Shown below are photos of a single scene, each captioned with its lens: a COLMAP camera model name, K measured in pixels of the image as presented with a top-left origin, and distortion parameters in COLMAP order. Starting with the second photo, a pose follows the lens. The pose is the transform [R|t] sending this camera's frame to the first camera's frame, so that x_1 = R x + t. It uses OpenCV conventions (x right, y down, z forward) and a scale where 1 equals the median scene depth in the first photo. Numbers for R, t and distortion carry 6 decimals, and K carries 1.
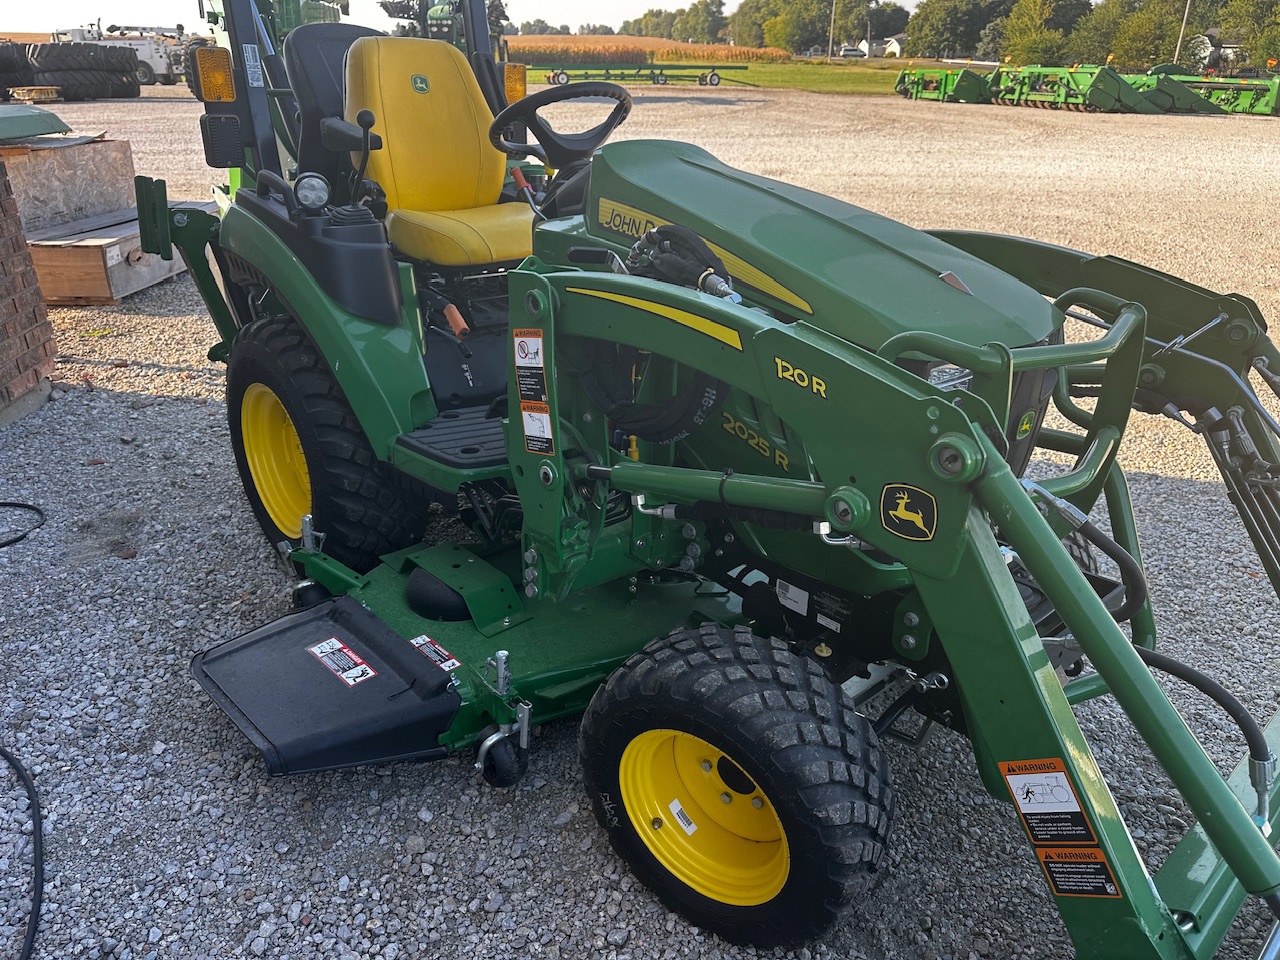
lens RADIAL K [[921.7, 0, 640.0], [0, 921.7, 480.0], [0, 0, 1]] dist [-0.002922, -0.006204]
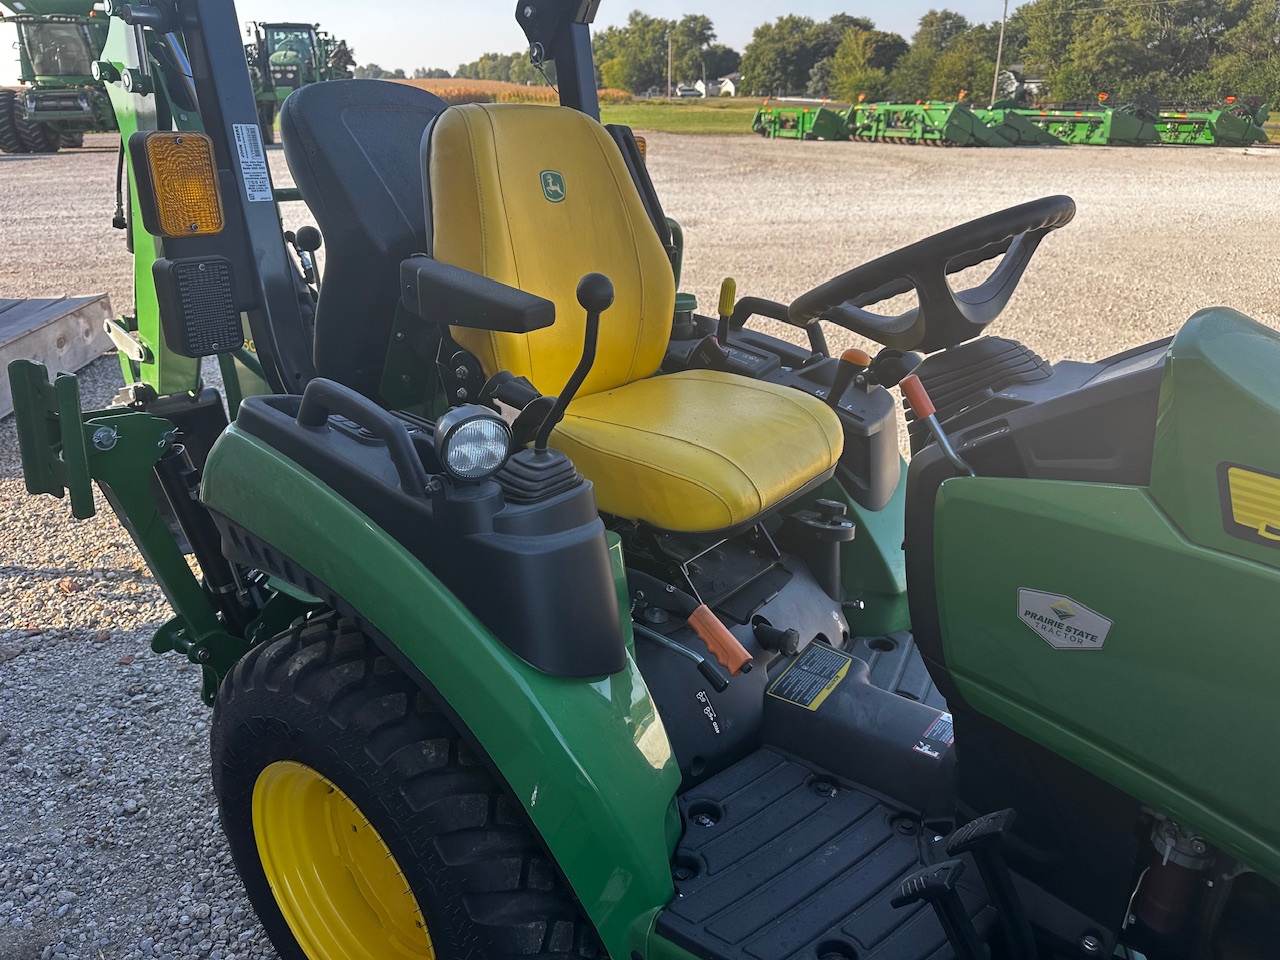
lens RADIAL K [[921.7, 0, 640.0], [0, 921.7, 480.0], [0, 0, 1]] dist [-0.002922, -0.006204]
pose [[0.986638, -0.075012, 0.144631, -0.283075], [0.080431, 0.996247, -0.031989, -0.227738], [-0.141689, 0.043194, 0.988968, 0.443010]]
